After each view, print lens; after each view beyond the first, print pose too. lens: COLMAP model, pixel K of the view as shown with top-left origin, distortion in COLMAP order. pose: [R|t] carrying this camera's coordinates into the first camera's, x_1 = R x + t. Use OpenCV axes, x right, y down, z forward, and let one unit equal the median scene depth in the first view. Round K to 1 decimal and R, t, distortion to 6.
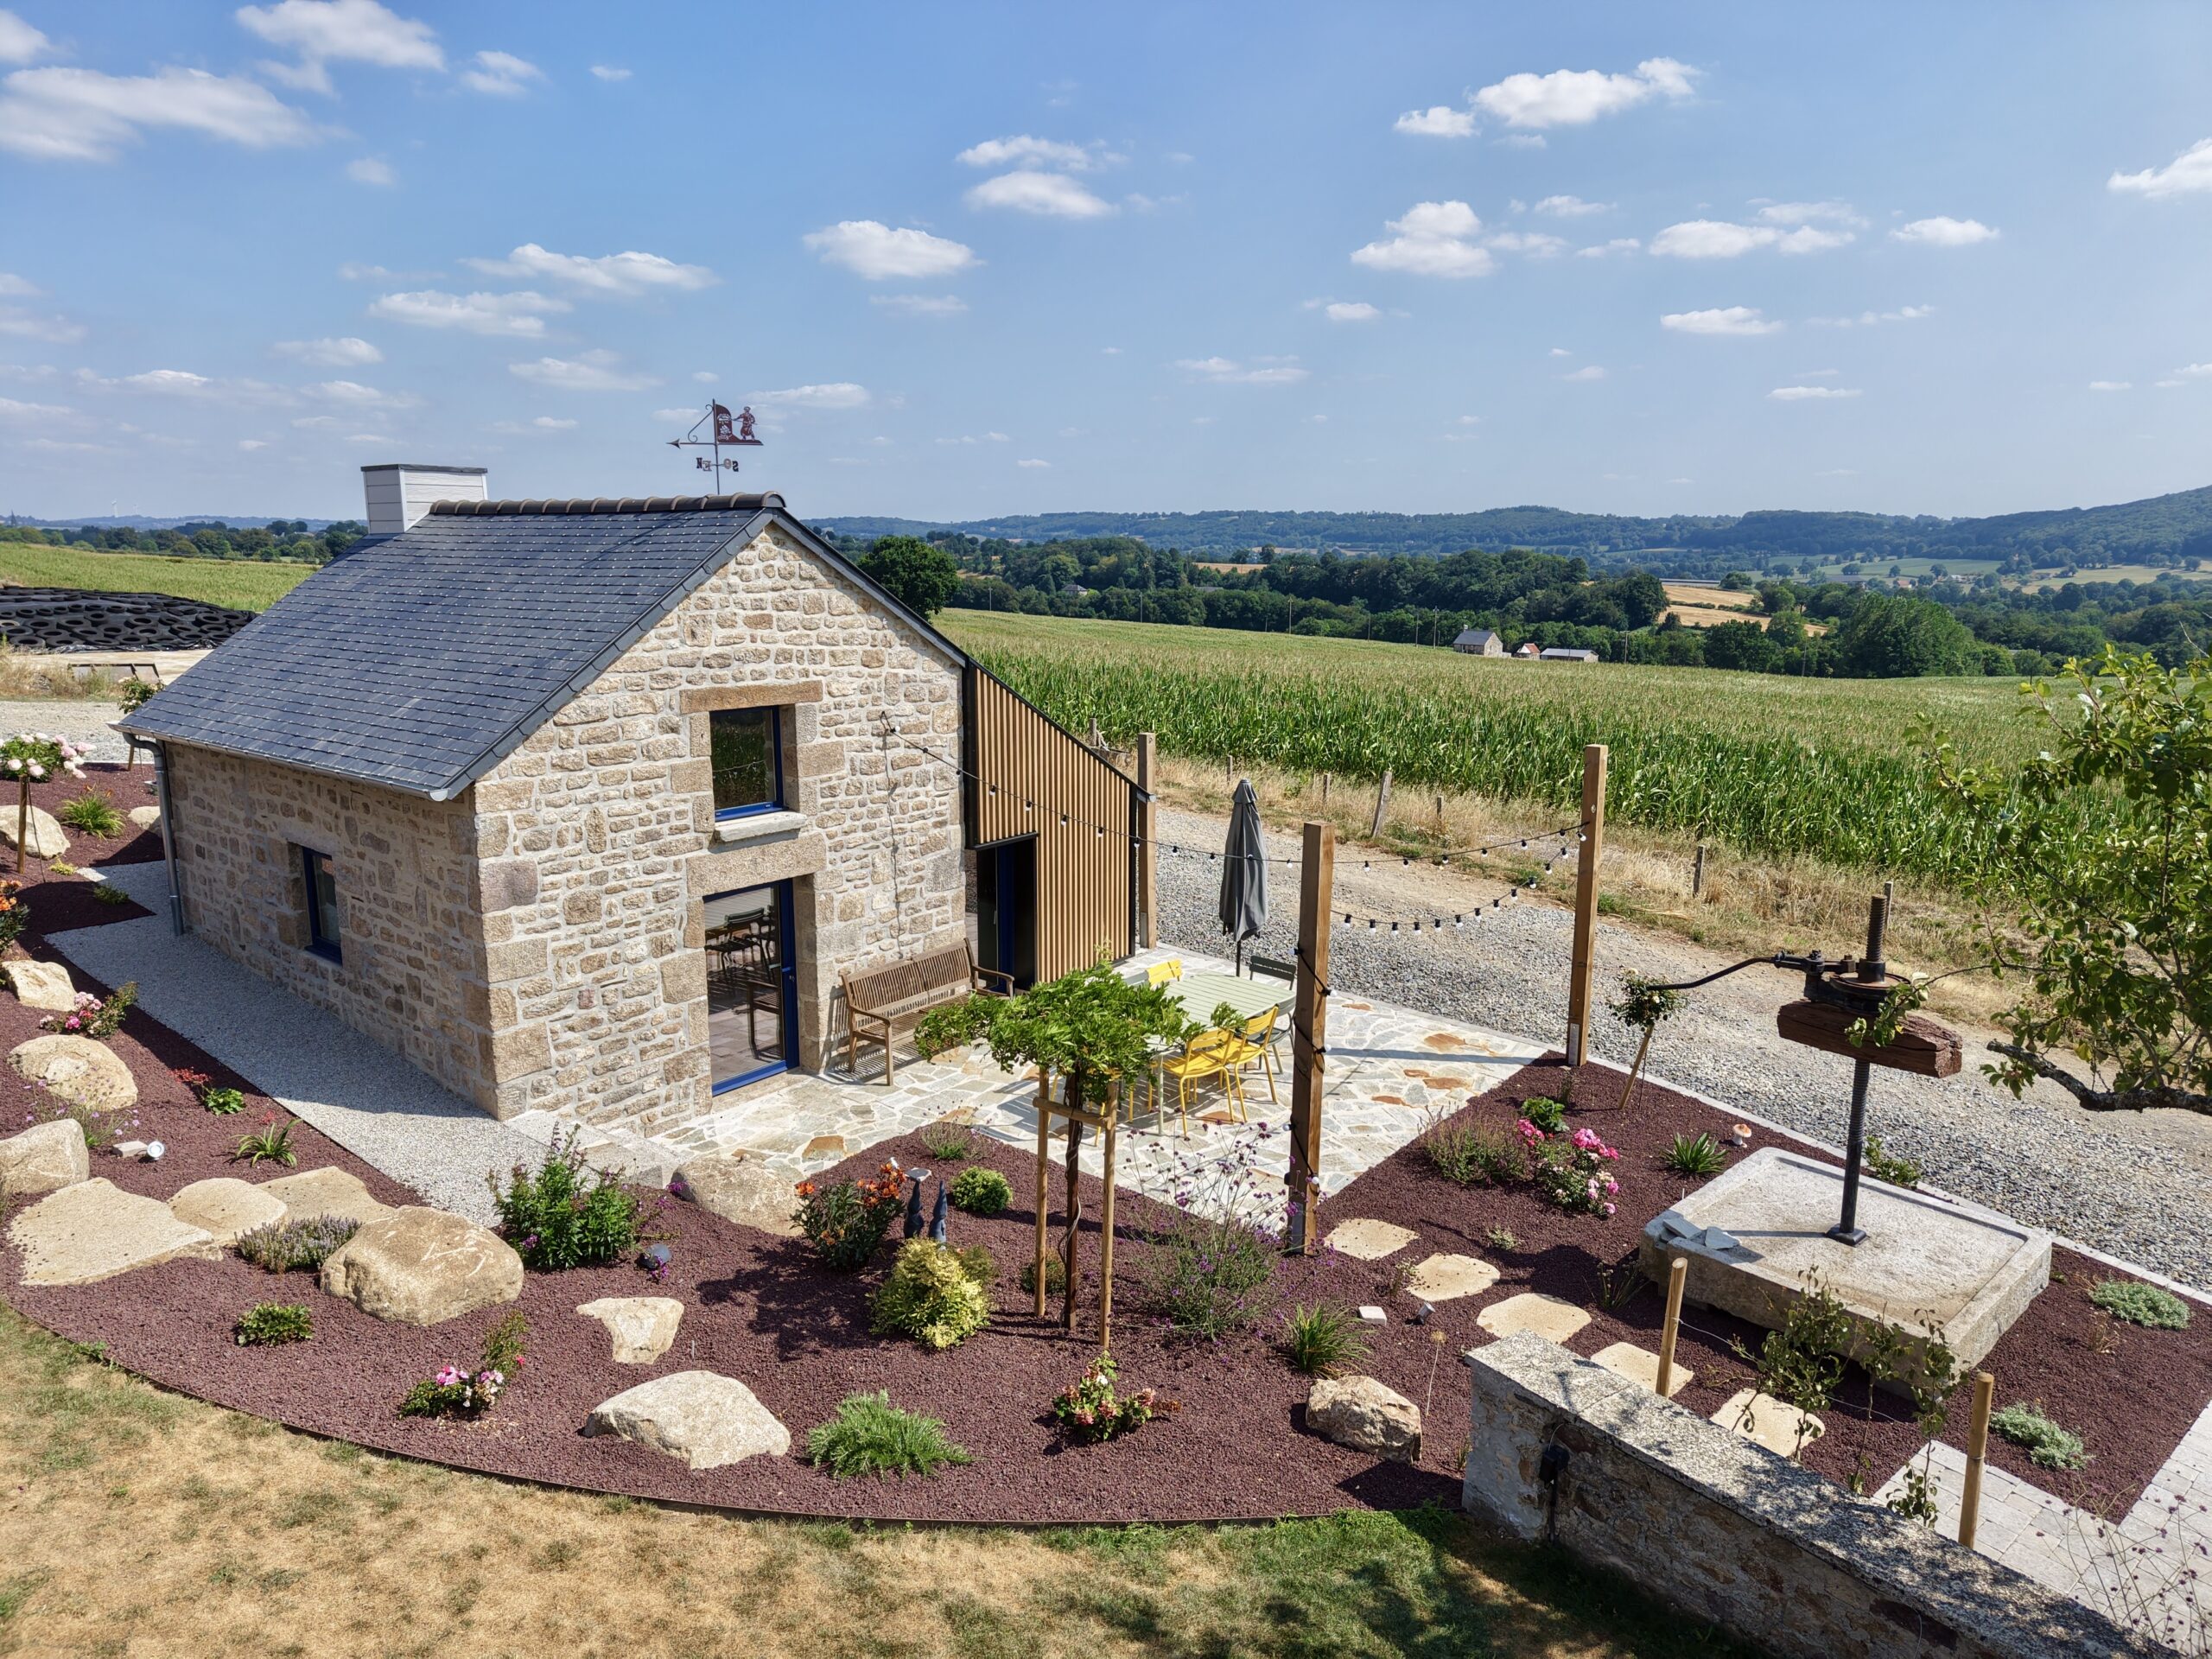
lens RADIAL K [[1472.4, 0, 1123.8], [0, 1472.4, 843.4], [0, 0, 1]] dist [0.021983, -0.023043]
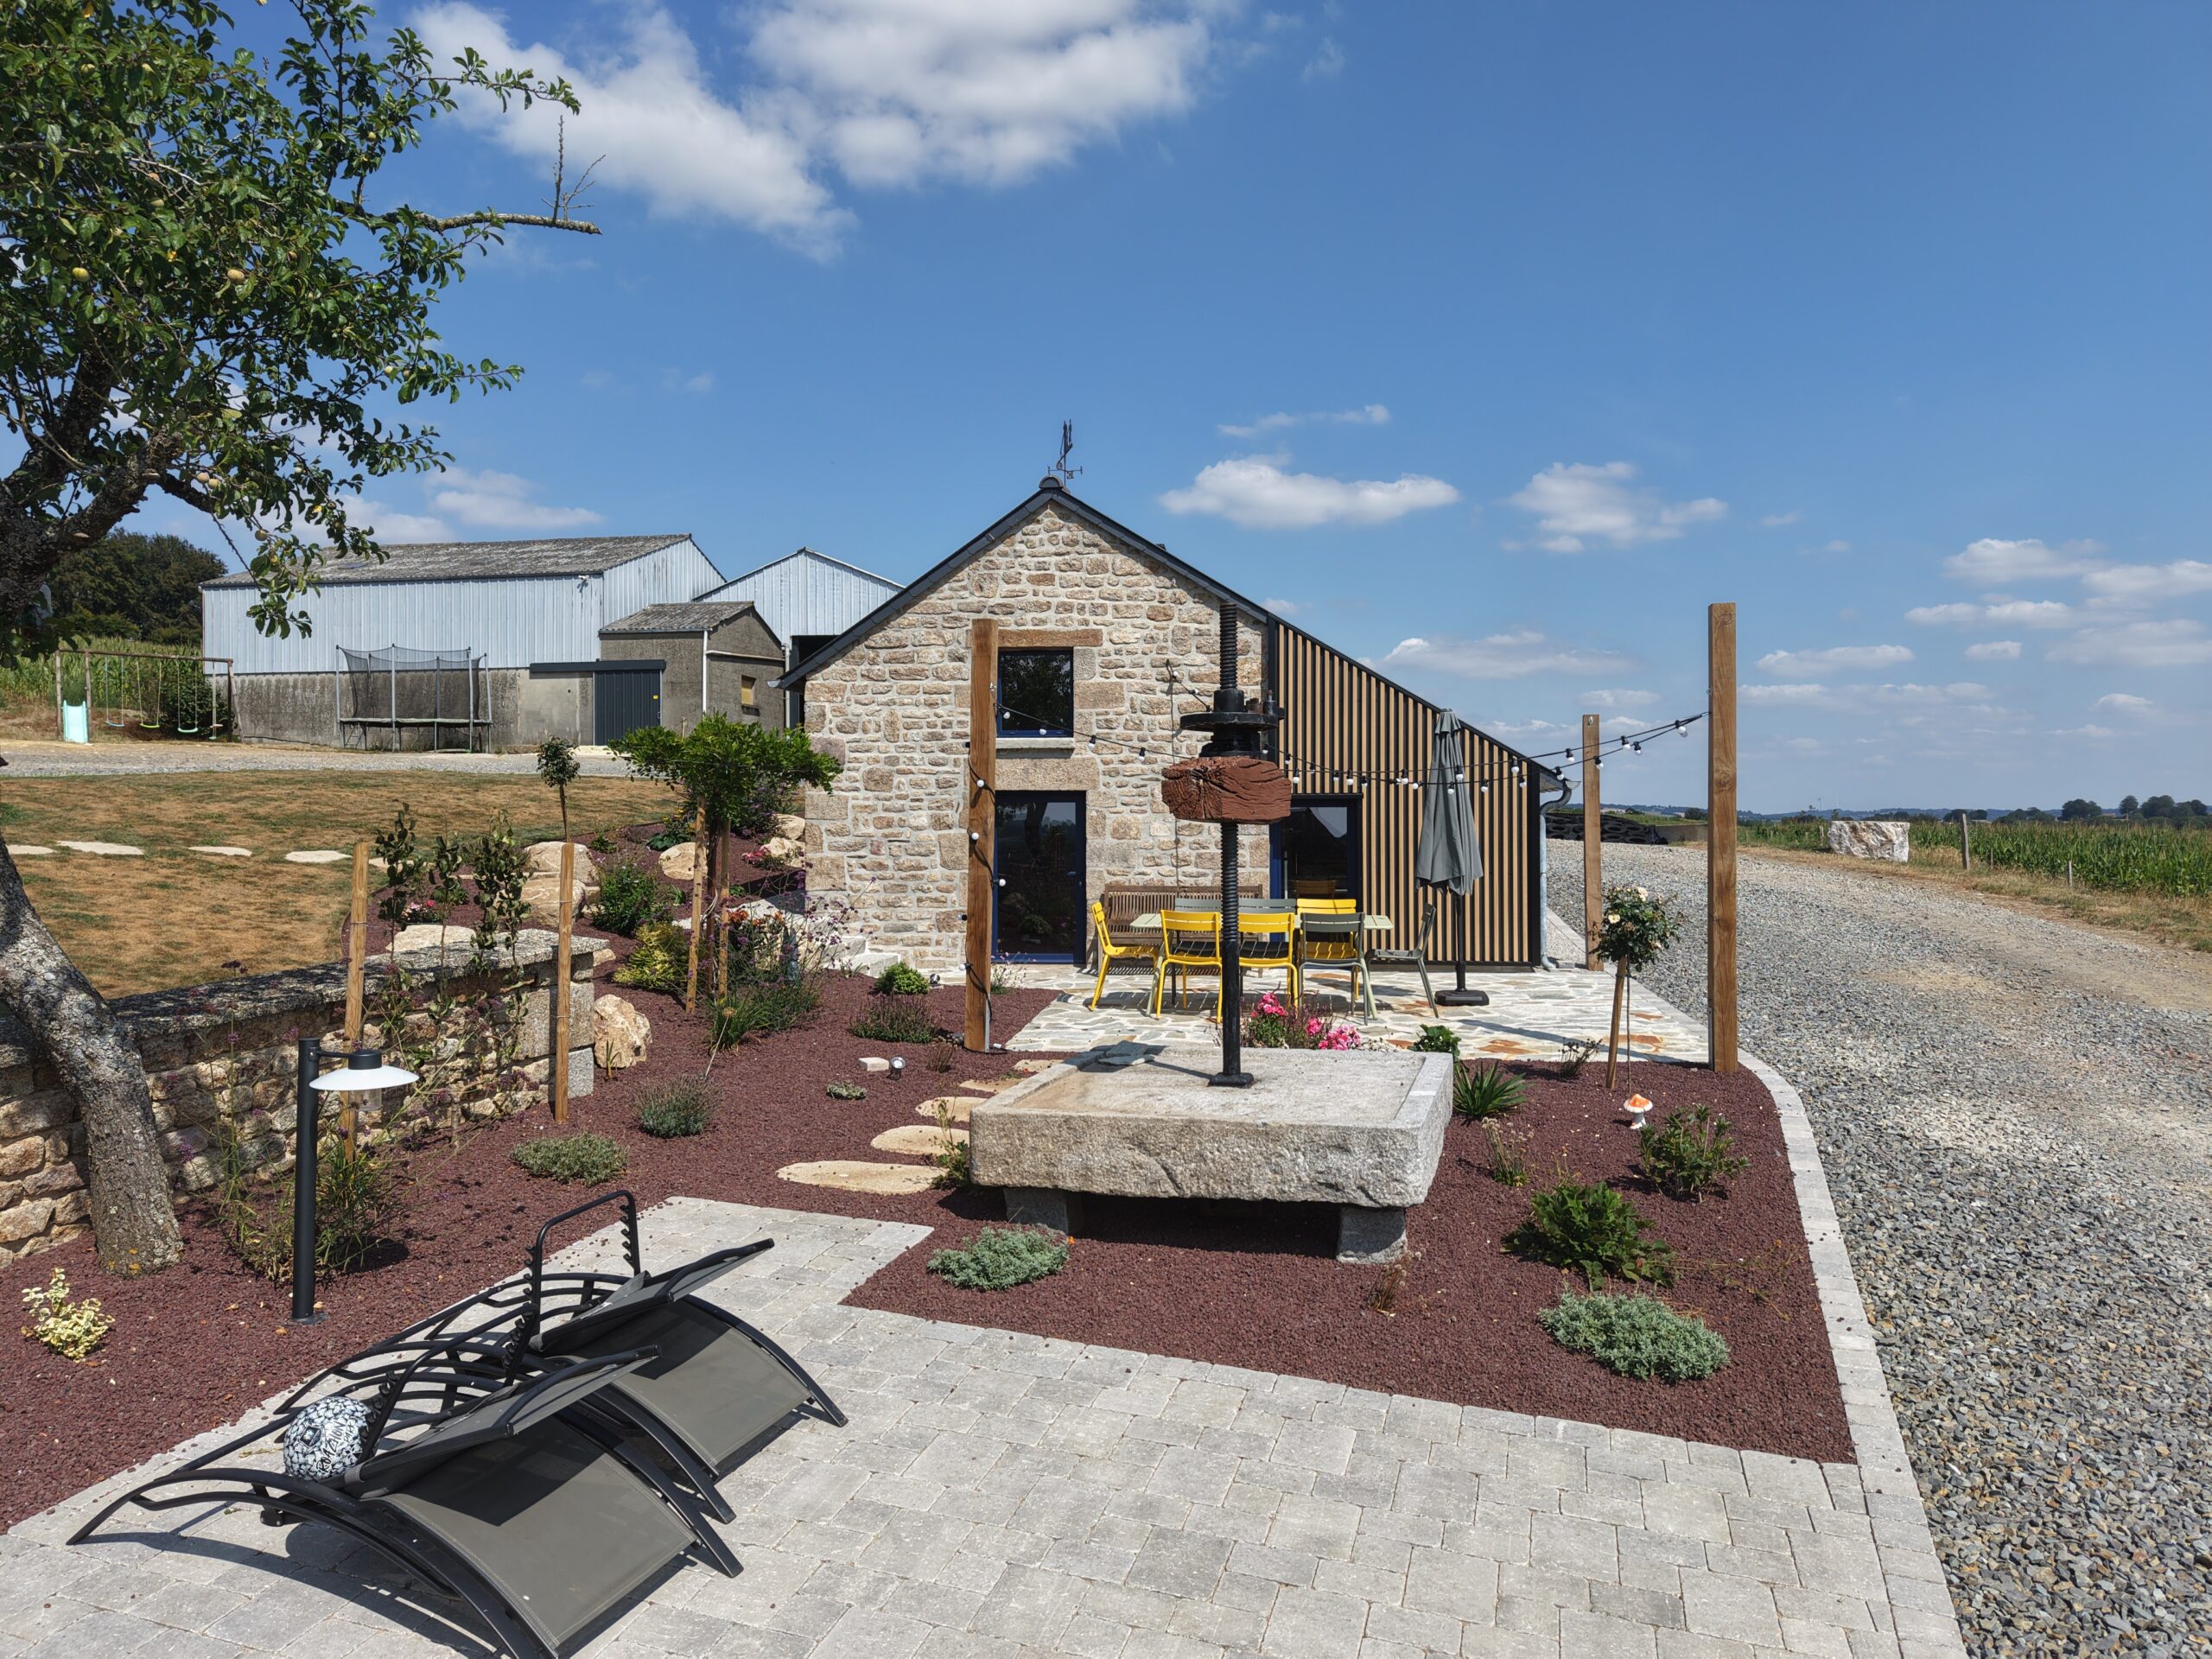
lens RADIAL K [[1428.8, 0, 1114.4], [0, 1428.8, 875.7], [0, 0, 1]] dist [0.029683, -0.015187]
pose [[0.526349, 0.023678, -0.849939, 0.841390], [-0.168013, 0.982799, -0.076668, 0.184616], [0.833504, 0.183155, 0.521273, 0.460426]]
